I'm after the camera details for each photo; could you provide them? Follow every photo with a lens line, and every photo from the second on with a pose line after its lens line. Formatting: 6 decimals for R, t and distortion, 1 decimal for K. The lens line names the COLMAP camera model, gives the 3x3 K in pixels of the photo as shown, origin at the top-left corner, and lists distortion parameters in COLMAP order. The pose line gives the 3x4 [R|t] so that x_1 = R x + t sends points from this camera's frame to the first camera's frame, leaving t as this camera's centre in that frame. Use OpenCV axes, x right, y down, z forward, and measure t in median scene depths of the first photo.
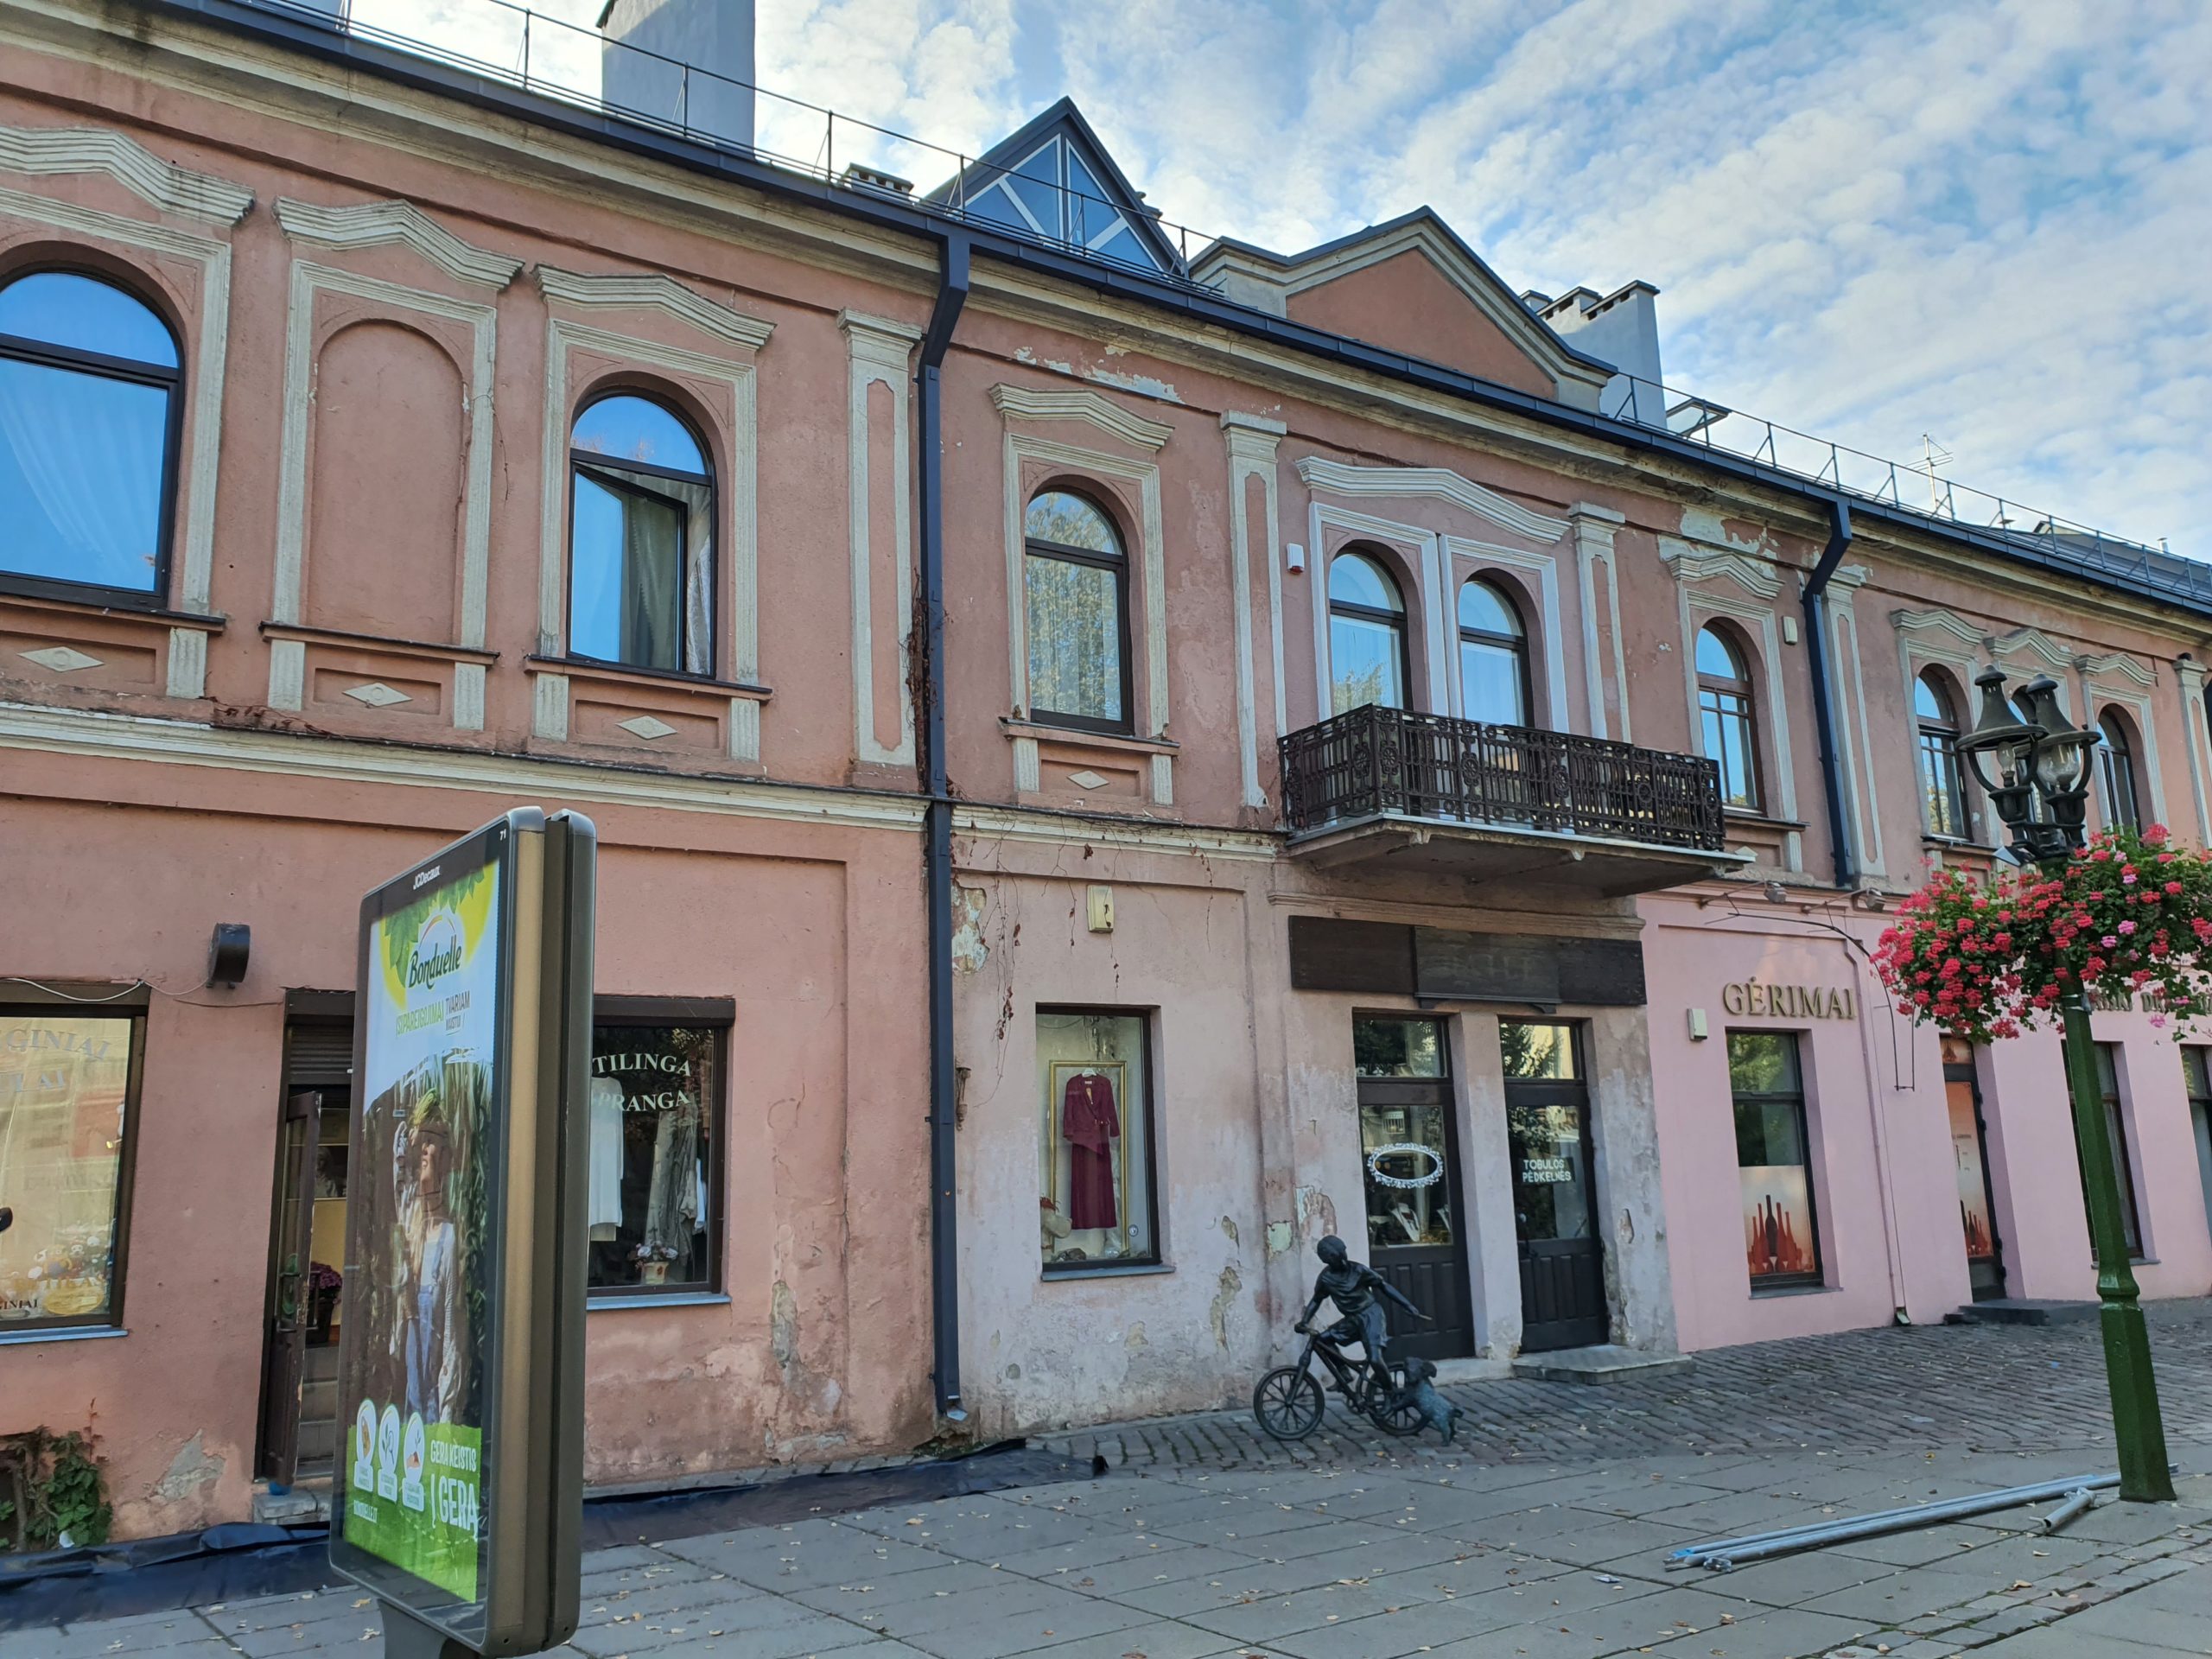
lens RADIAL K [[1761.9, 0, 1106.0], [0, 1761.9, 829.5], [0, 0, 1]] dist [0.015030, 0.000878]
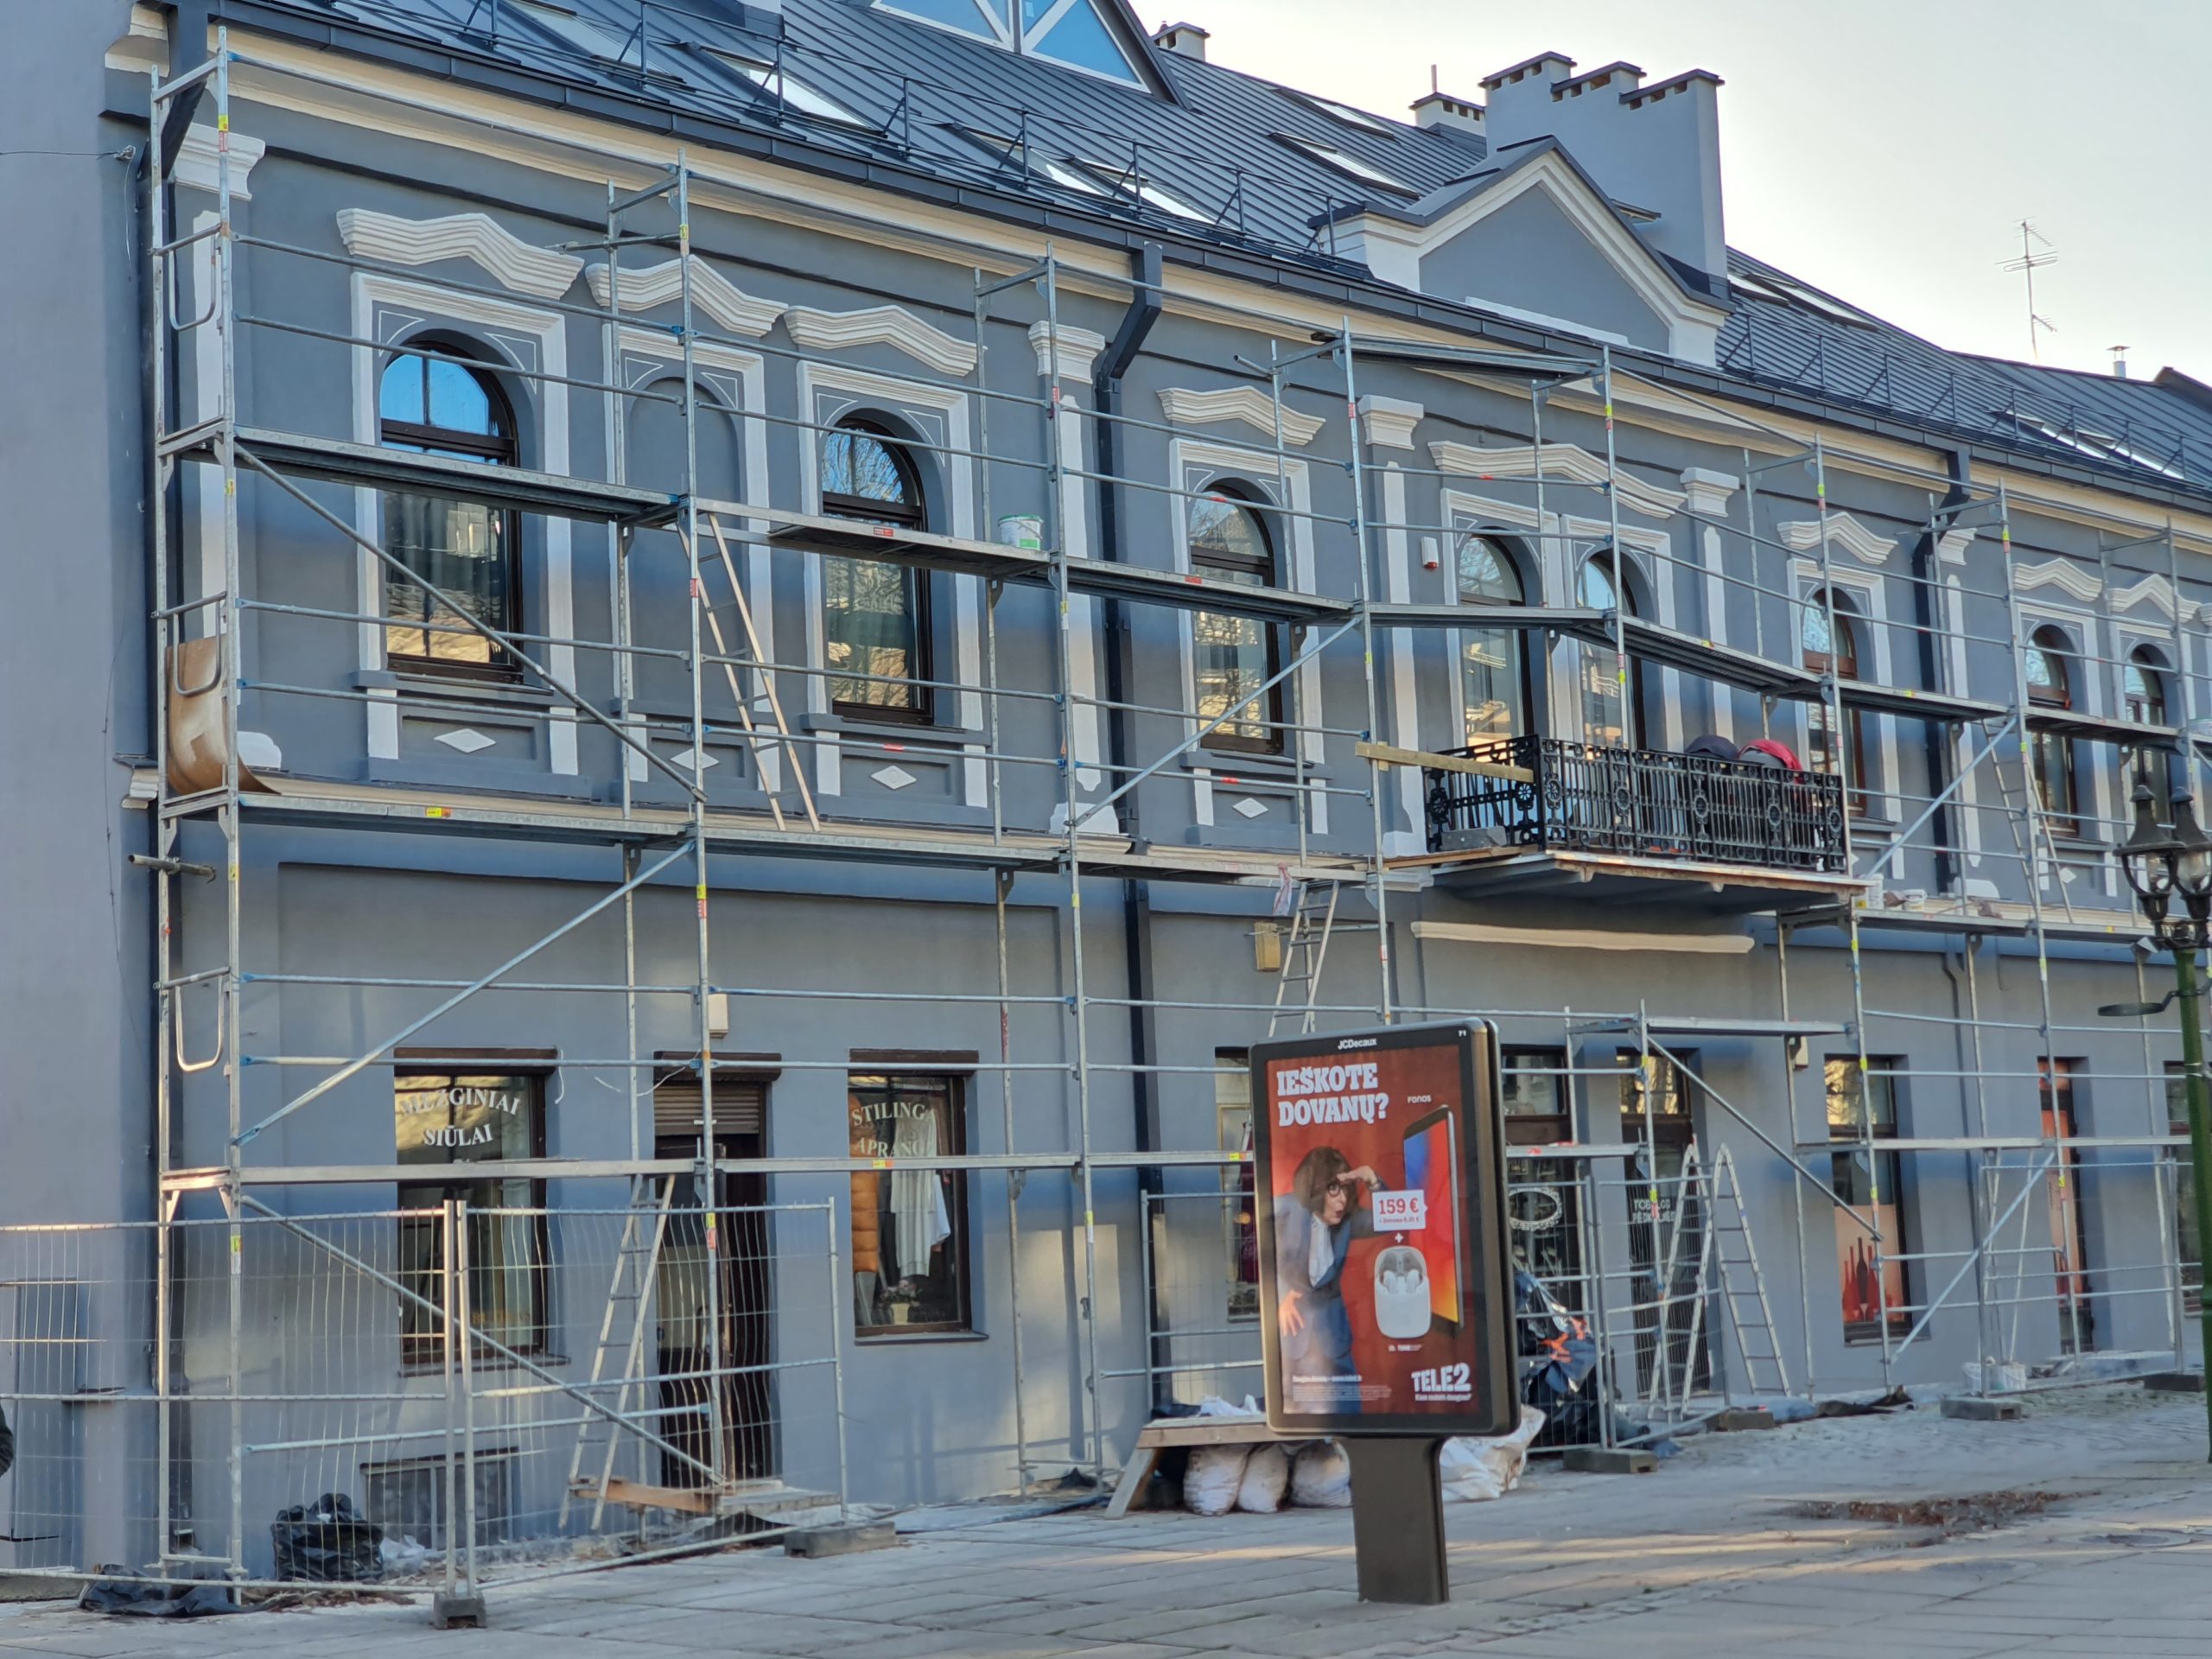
lens RADIAL K [[3290.5, 0, 1105.4], [0, 3290.5, 835.7], [0, 0, 1]] dist [-0.032953, 0.539092]
pose [[0.982011, 0.014513, 0.188264, -0.379261], [-0.027341, 0.997463, 0.065724, -0.115549], [-0.186832, -0.069689, 0.979917, -0.658657]]
